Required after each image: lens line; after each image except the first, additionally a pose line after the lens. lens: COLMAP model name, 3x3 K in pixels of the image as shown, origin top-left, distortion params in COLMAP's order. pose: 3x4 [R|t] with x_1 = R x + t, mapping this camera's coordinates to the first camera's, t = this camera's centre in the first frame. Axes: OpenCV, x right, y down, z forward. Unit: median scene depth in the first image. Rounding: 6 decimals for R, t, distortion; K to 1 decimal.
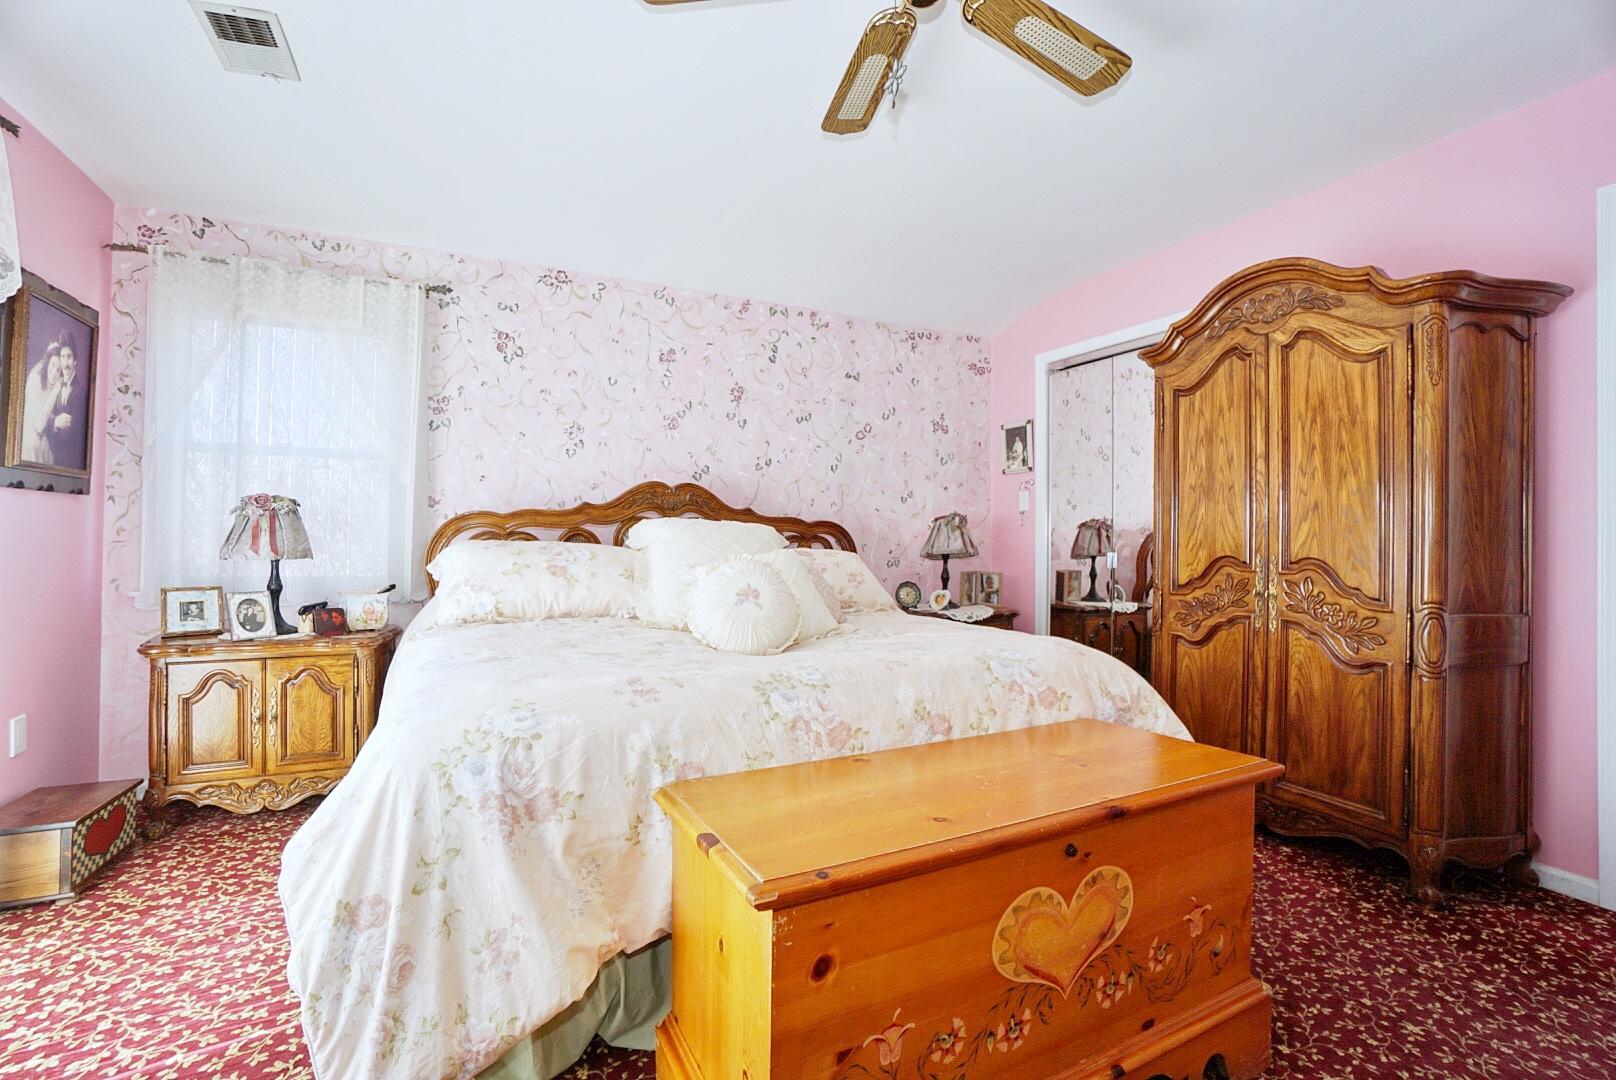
lens RADIAL K [[707.2, 0, 805.3], [0, 707.2, 526.6], [0, 0, 1]] dist [-0.045745, 0.005123]
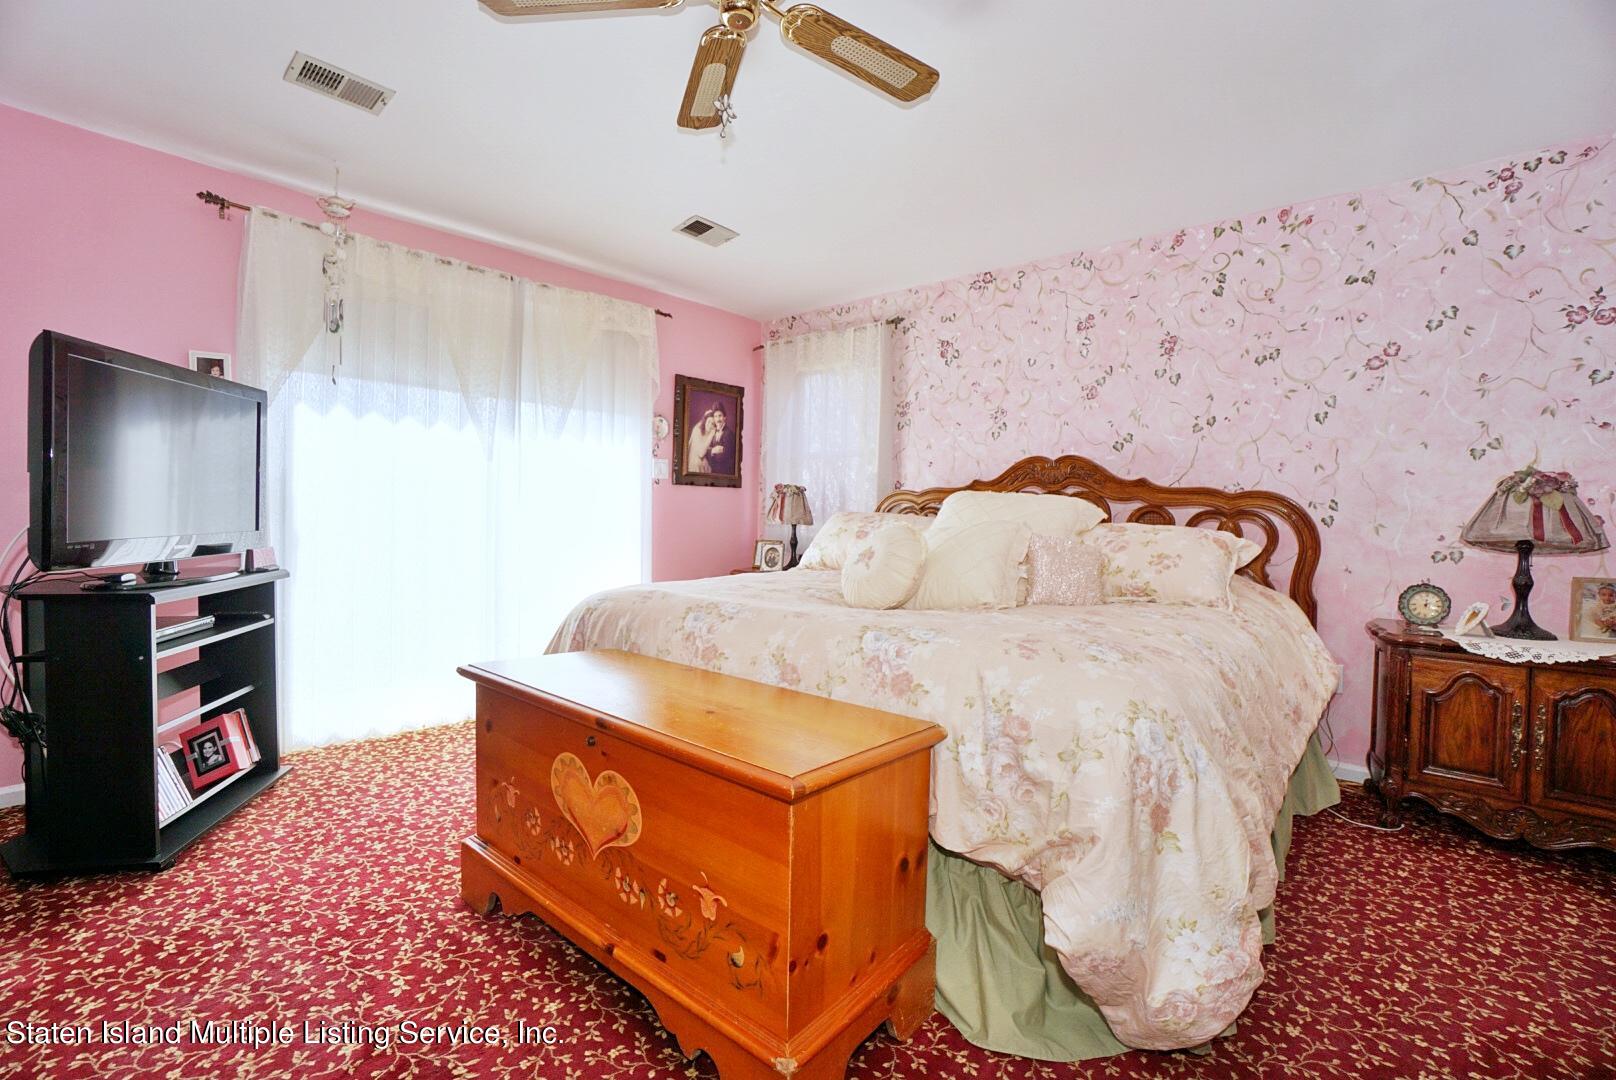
lens RADIAL K [[707.2, 0, 799.4], [0, 707.2, 529.1], [0, 0, 1]] dist [-0.045745, 0.005123]
pose [[0.386172, 0.019472, -0.922221, 0.558387], [0.000290, 0.999775, 0.021231, 0.017724], [0.922427, -0.008466, 0.386079, 0.284160]]
